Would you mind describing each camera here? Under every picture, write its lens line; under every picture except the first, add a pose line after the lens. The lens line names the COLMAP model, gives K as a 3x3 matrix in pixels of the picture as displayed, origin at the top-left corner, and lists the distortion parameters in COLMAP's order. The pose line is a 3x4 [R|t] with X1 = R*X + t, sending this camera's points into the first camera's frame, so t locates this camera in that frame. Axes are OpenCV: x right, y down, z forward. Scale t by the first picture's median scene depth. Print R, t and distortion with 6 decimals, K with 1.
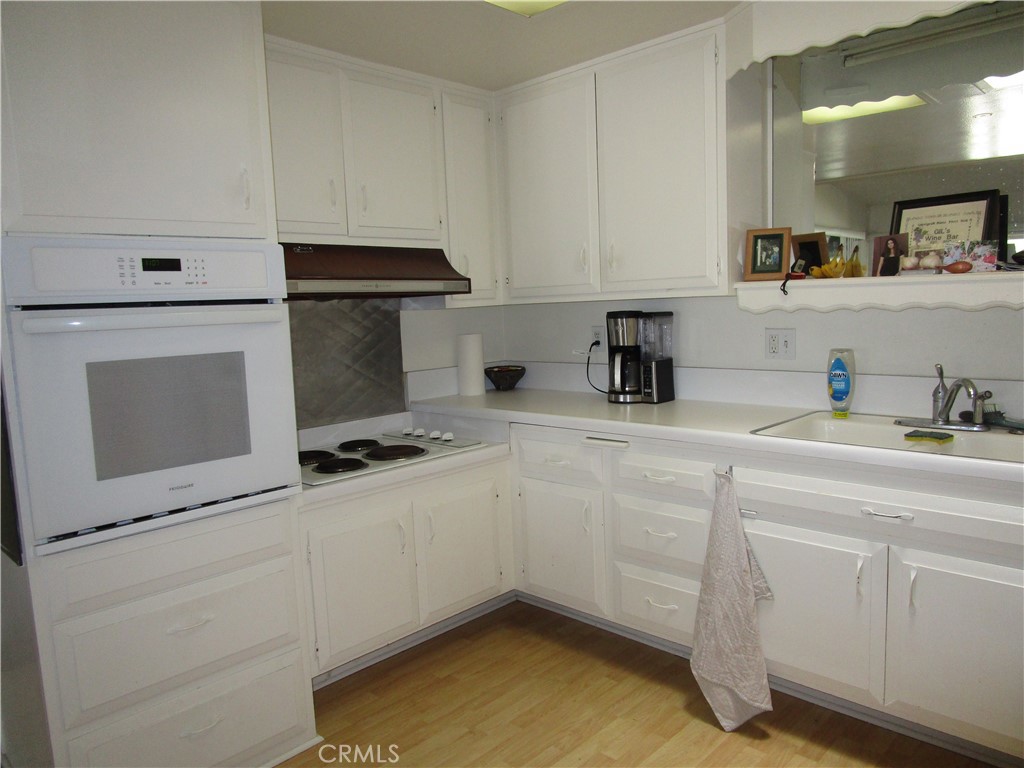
lens RADIAL K [[721.7, 0, 512.0], [0, 721.7, 384.0], [0, 0, 1]] dist [-0.034771, 0.007338]
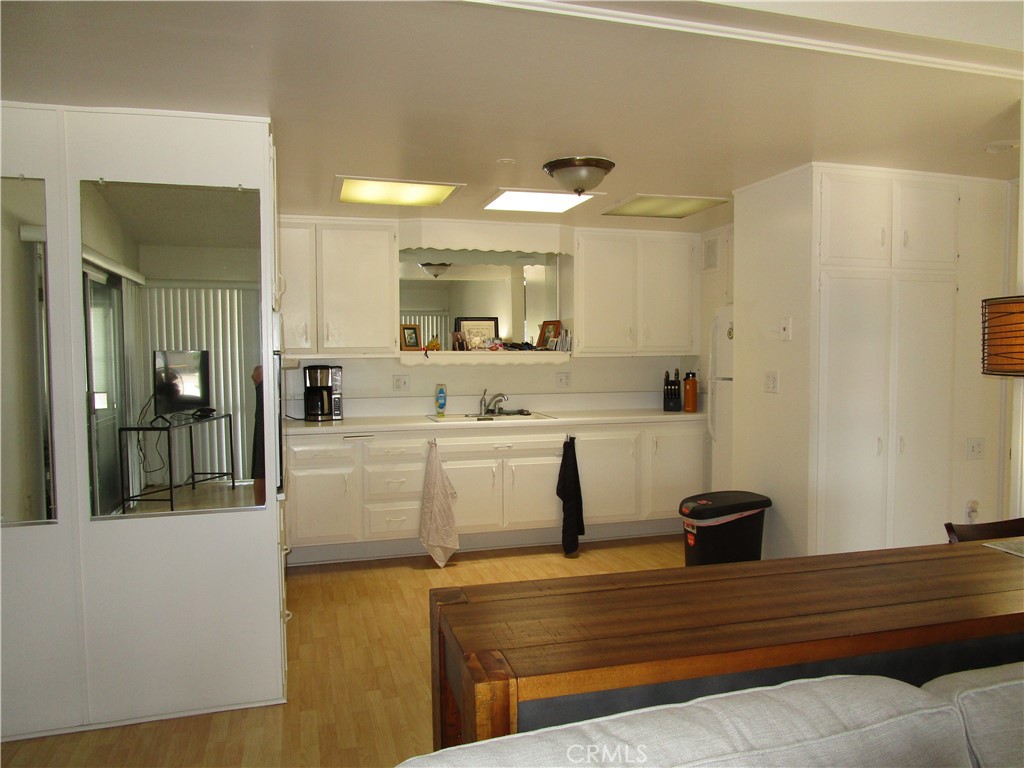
lens RADIAL K [[721.7, 0, 512.0], [0, 721.7, 384.0], [0, 0, 1]] dist [-0.034771, 0.007338]
pose [[0.494756, -0.006012, 0.869011, -1.351679], [0.084186, 0.995605, -0.041042, 0.058875], [-0.864944, 0.093464, 0.493088, -0.238399]]
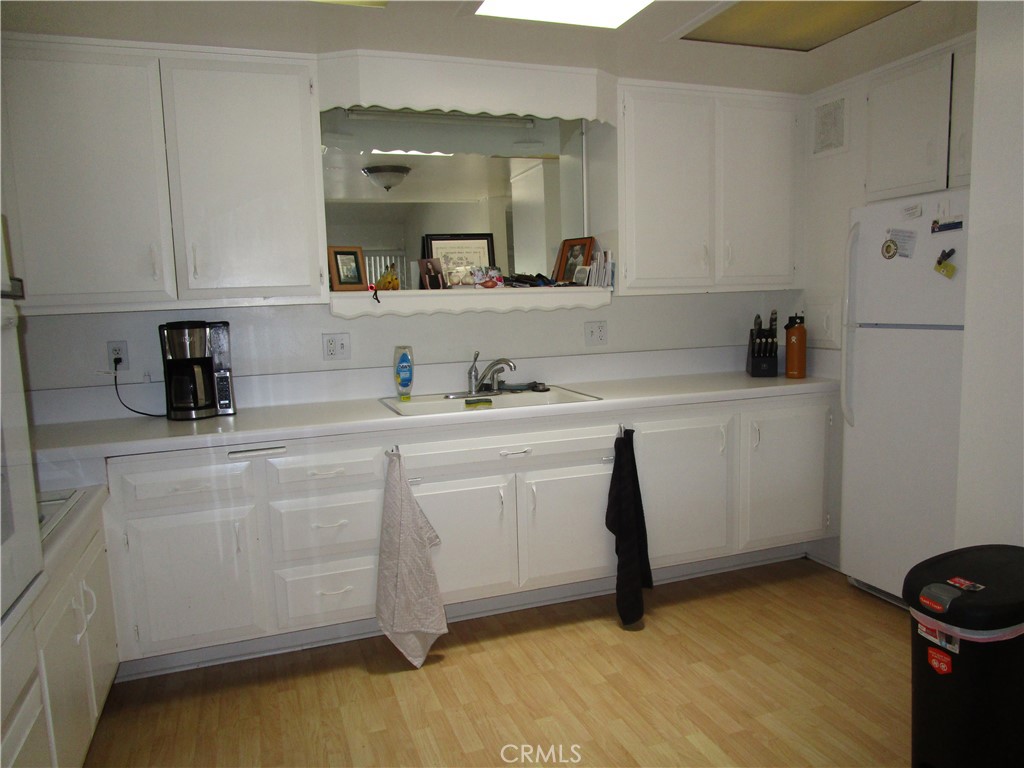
lens RADIAL K [[721.7, 0, 512.0], [0, 721.7, 384.0], [0, 0, 1]] dist [-0.034771, 0.007338]
pose [[0.440443, -0.084776, 0.893769, -0.634537], [0.114652, 0.992692, 0.037660, -0.008688], [-0.890430, 0.085885, 0.446944, 0.279750]]
